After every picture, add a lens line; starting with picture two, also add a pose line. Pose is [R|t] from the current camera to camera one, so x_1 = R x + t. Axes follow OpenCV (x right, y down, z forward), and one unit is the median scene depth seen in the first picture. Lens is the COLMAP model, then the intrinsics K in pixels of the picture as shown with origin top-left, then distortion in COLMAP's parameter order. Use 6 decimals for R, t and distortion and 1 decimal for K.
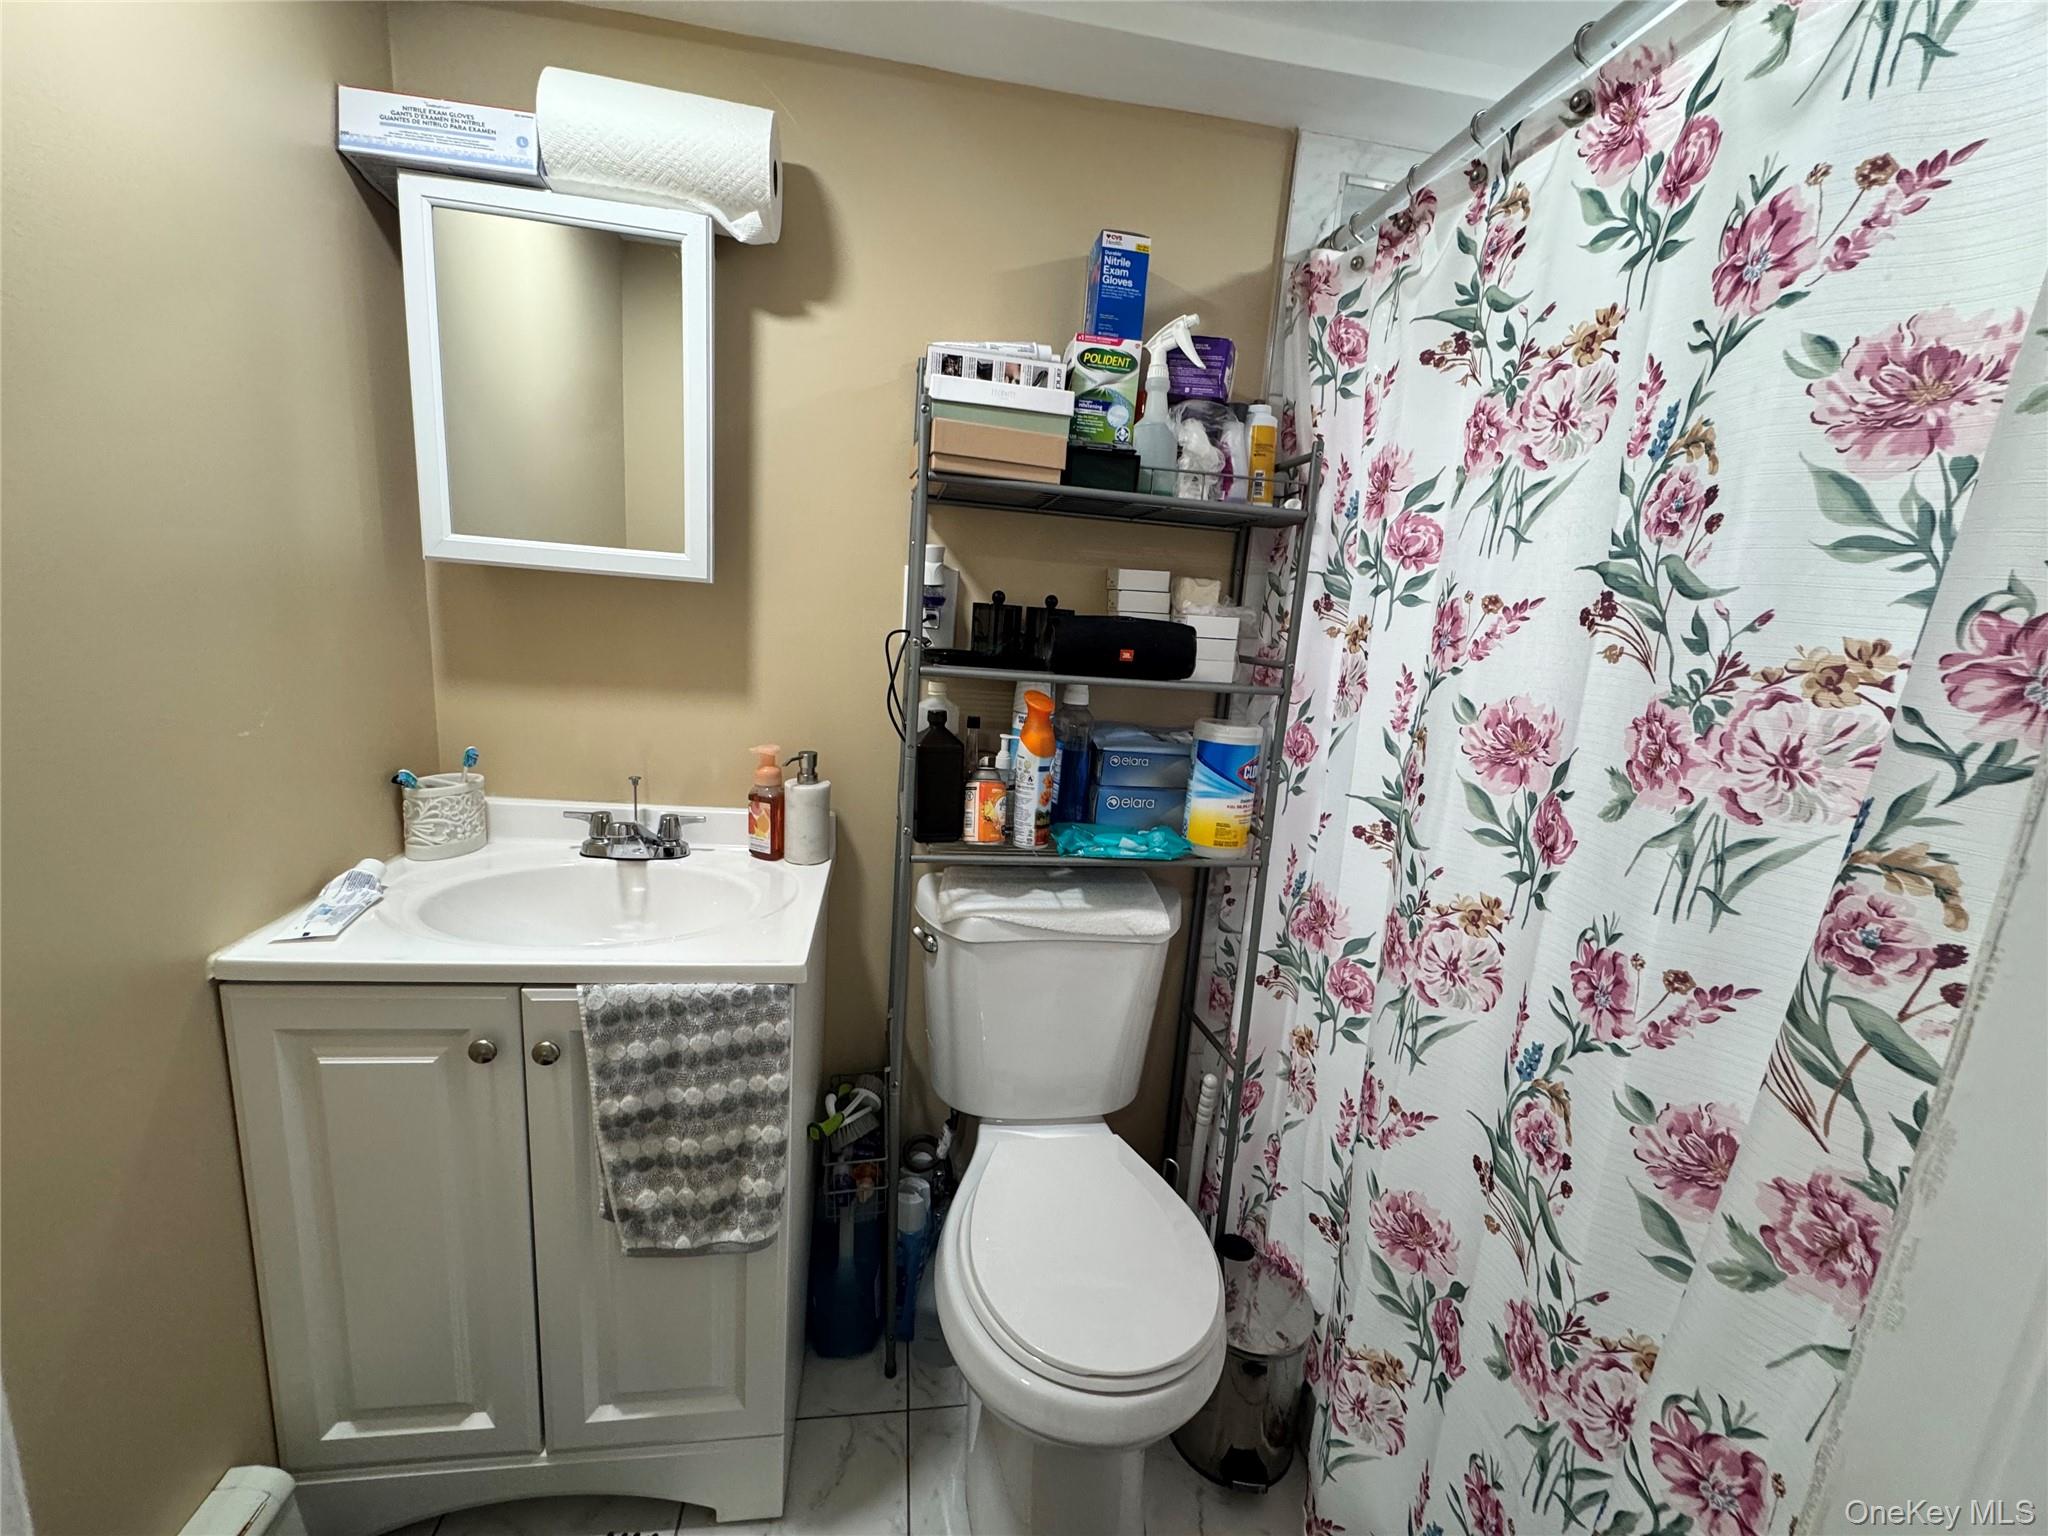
lens RADIAL K [[818.9, 0, 1027.9], [0, 818.9, 777.5], [0, 0, 1]] dist [-0.002218, 0.000746]
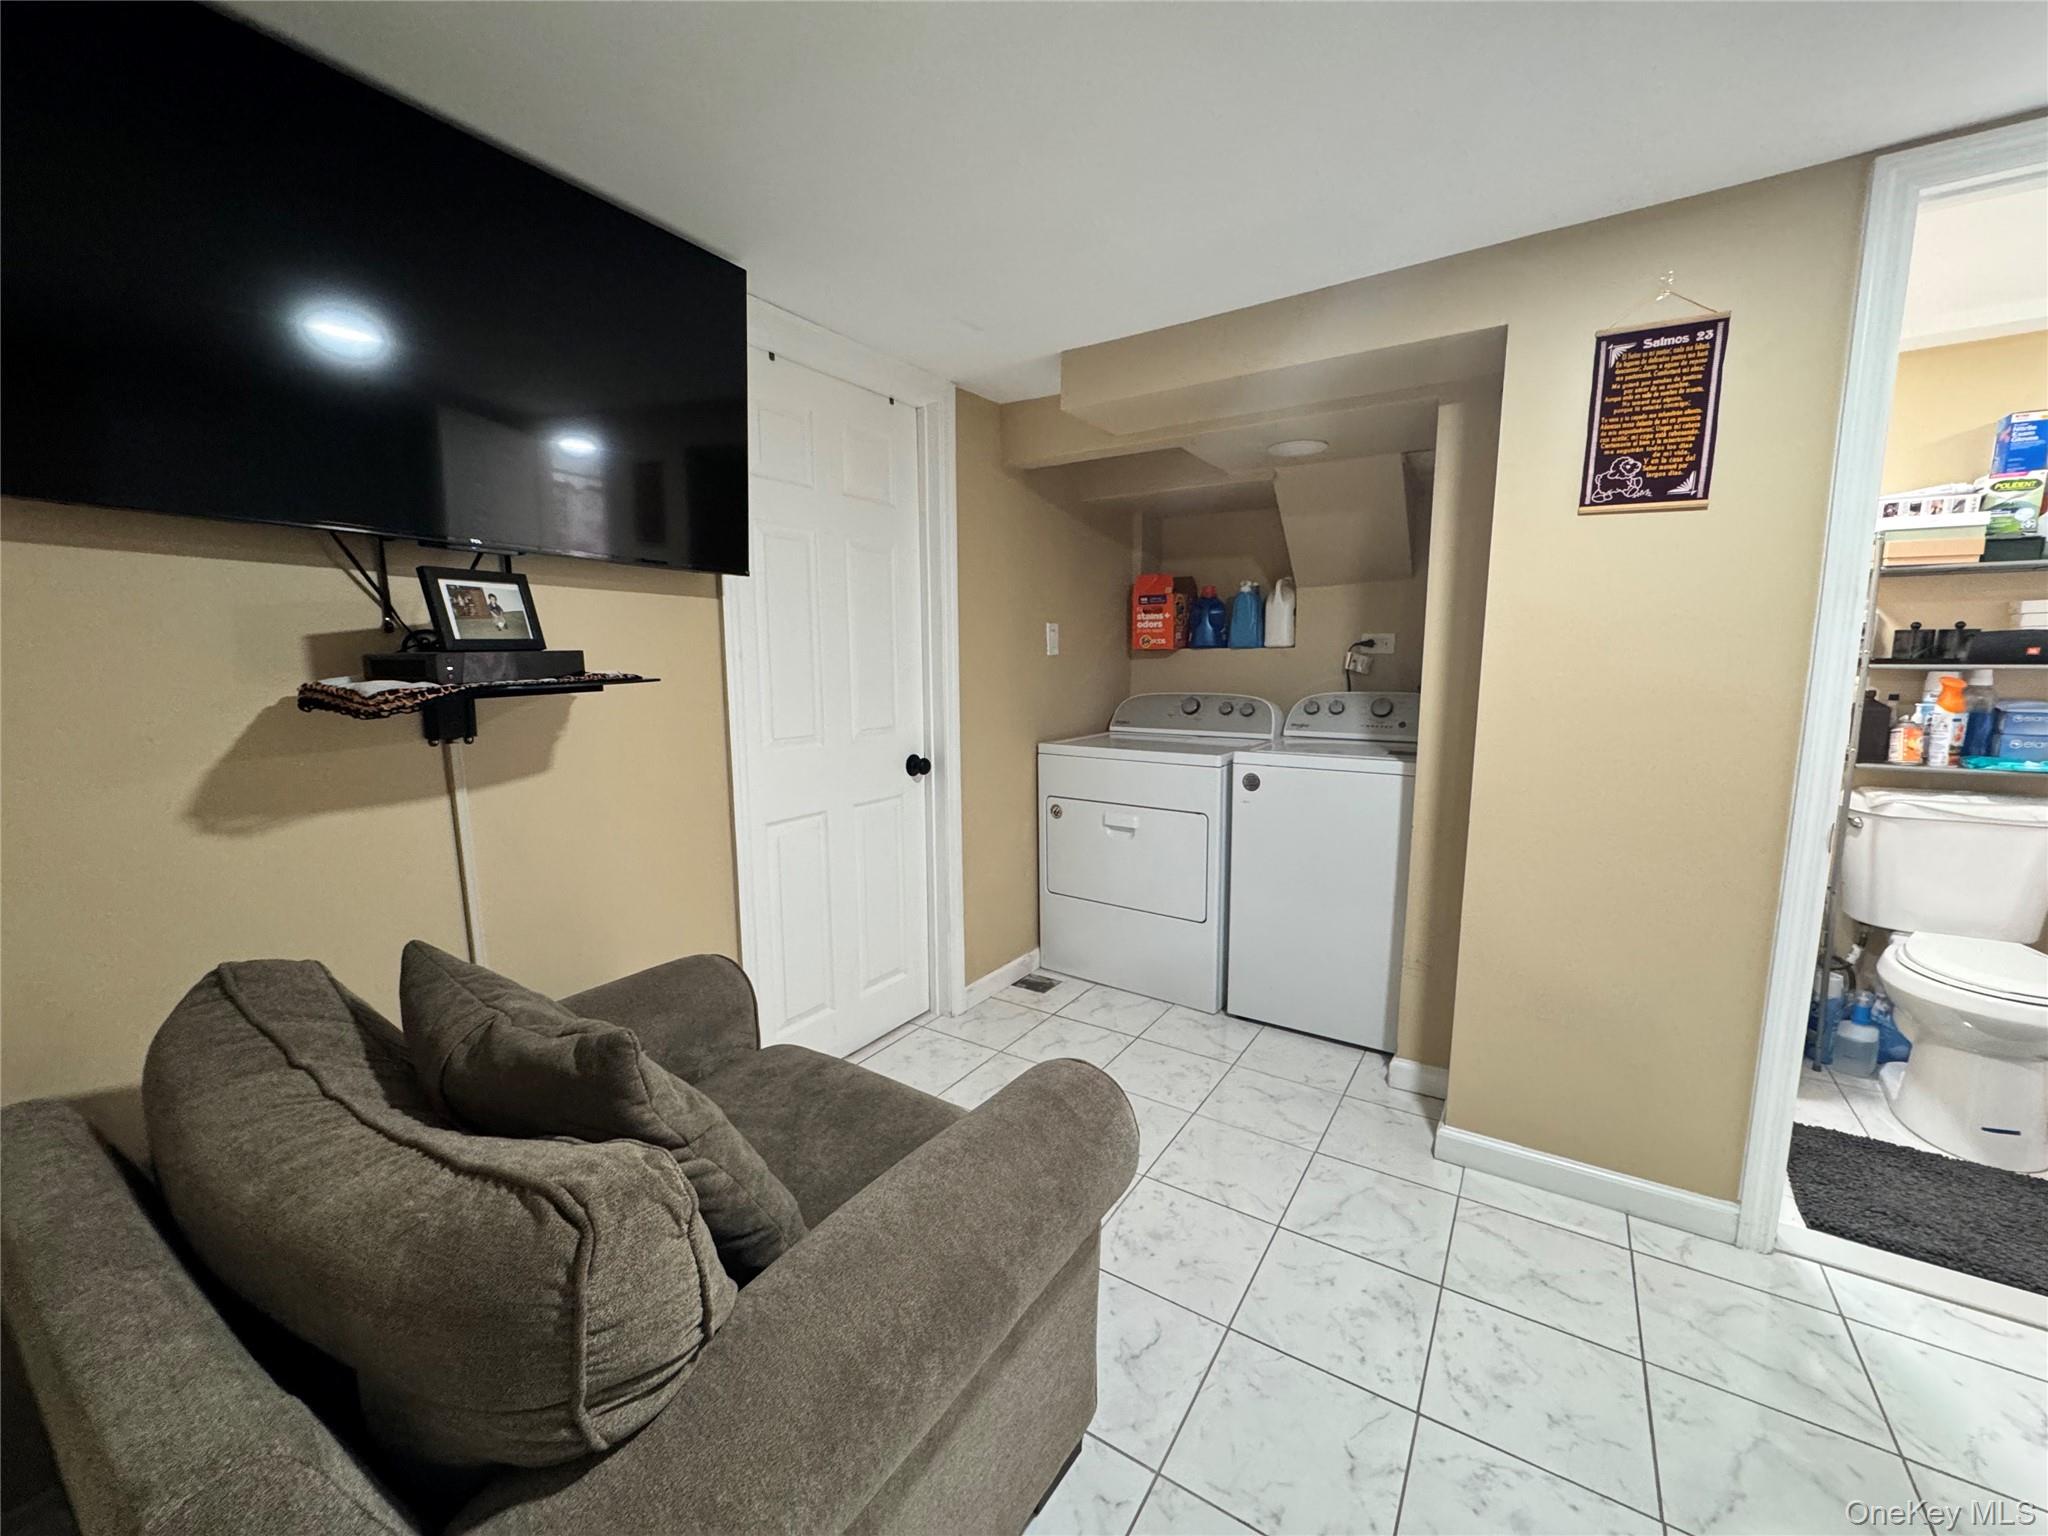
lens RADIAL K [[818.9, 0, 1010.2], [0, 818.9, 772.7], [0, 0, 1]] dist [-0.002218, 0.000746]
pose [[0.738079, 0.013527, -0.674579, -0.287932], [-0.066496, 0.996390, -0.052776, 0.322022], [0.671430, 0.083810, 0.736314, -1.600606]]
